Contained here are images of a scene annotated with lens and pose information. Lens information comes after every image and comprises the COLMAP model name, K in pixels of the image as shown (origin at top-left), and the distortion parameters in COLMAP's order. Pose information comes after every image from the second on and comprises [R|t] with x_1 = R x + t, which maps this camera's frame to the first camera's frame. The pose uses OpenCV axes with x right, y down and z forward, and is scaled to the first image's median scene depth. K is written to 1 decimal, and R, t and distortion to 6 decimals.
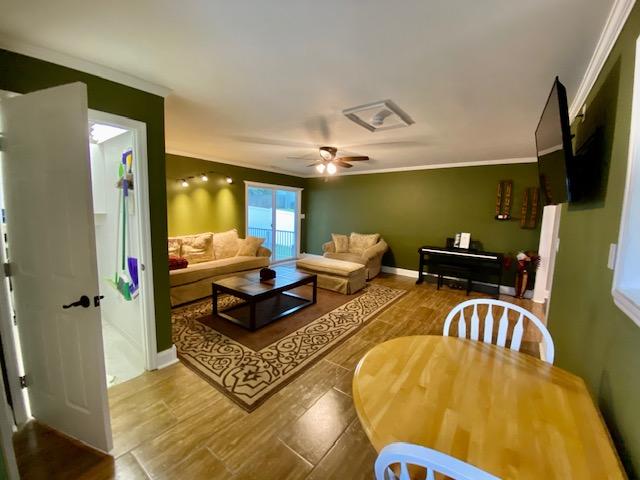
lens RADIAL K [[258.8, 0, 322.1], [0, 258.8, 239.3], [0, 0, 1]] dist [0.024672, -0.019783]
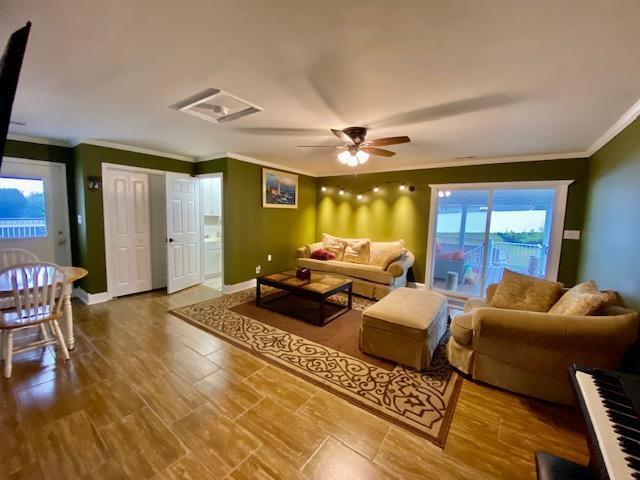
lens RADIAL K [[258.8, 0, 322.1], [0, 258.8, 239.3], [0, 0, 1]] dist [0.024672, -0.019783]
pose [[0.015100, 0.077845, -0.996851, 0.829633], [-0.132373, 0.988345, 0.075176, -0.103671], [0.991085, 0.130821, 0.025228, 0.990240]]
